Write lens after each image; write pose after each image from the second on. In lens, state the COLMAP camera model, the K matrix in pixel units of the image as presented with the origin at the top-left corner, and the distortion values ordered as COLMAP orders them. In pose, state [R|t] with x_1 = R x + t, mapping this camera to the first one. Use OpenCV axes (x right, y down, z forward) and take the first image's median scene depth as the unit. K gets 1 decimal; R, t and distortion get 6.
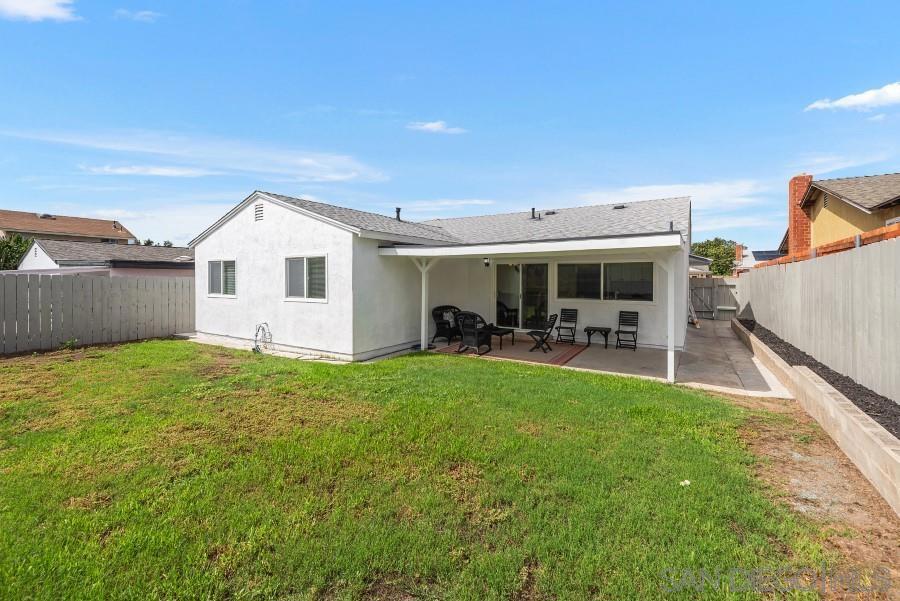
lens RADIAL K [[388.4, 0, 448.3], [0, 388.4, 295.6], [0, 0, 1]] dist [-0.000786, 0.000030]
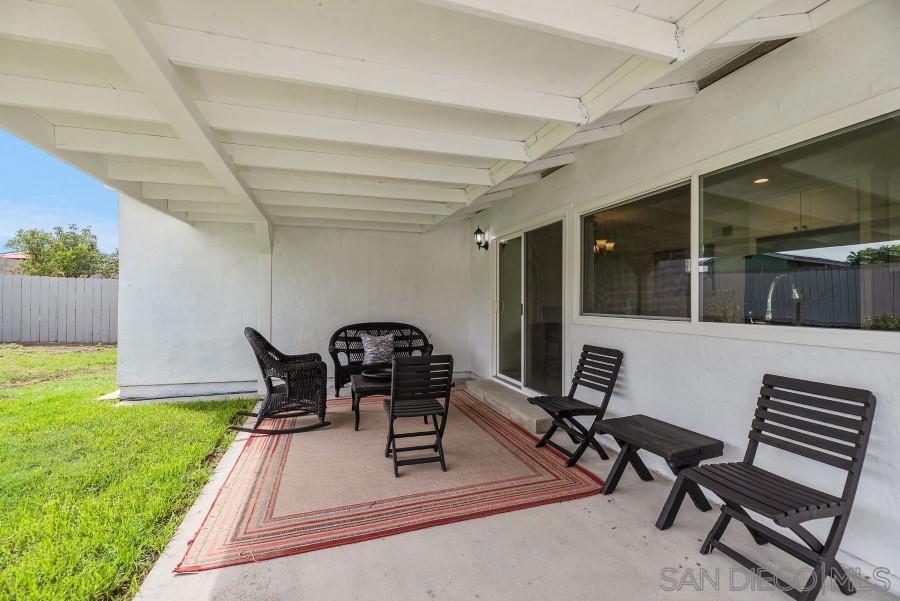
lens RADIAL K [[373.2, 0, 450.0], [0, 373.2, 300.5], [0, 0, 1]] dist [-0.000249, 0.000080]
pose [[0.755494, 0.004325, -0.655142, 0.487170], [-0.039355, 0.998472, -0.038793, 0.013898], [0.653973, 0.055091, 0.754509, 0.788074]]
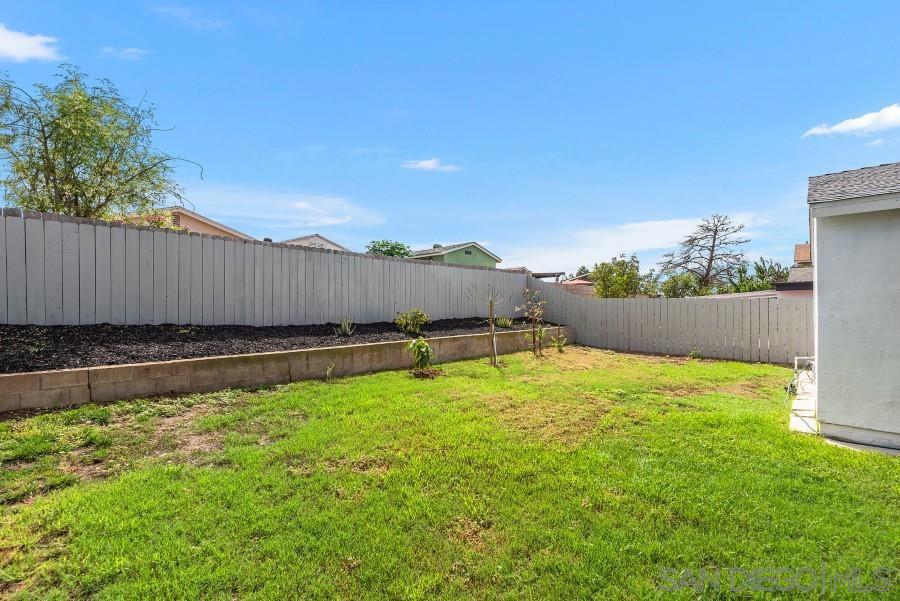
lens RADIAL K [[373.2, 0, 450.0], [0, 373.2, 300.5], [0, 0, 1]] dist [-0.000249, 0.000080]
pose [[-0.181853, -0.016039, -0.983195, 0.363781], [-0.042636, 0.999055, -0.008412, -0.001635], [0.982401, 0.040389, -0.182365, 0.489398]]
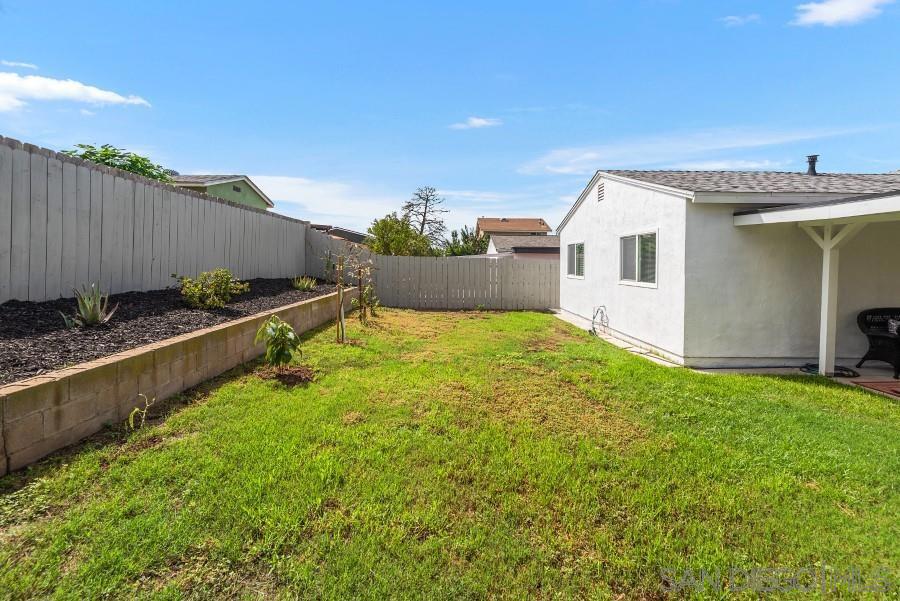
lens RADIAL K [[375.8, 0, 446.9], [0, 375.8, 271.0], [0, 0, 1]] dist [0.000168, 0.000329]
pose [[0.546643, 0.022390, -0.837066, 0.103348], [-0.044440, 0.999009, -0.002301, 0.003606], [0.836185, 0.038457, 0.547097, 0.170376]]
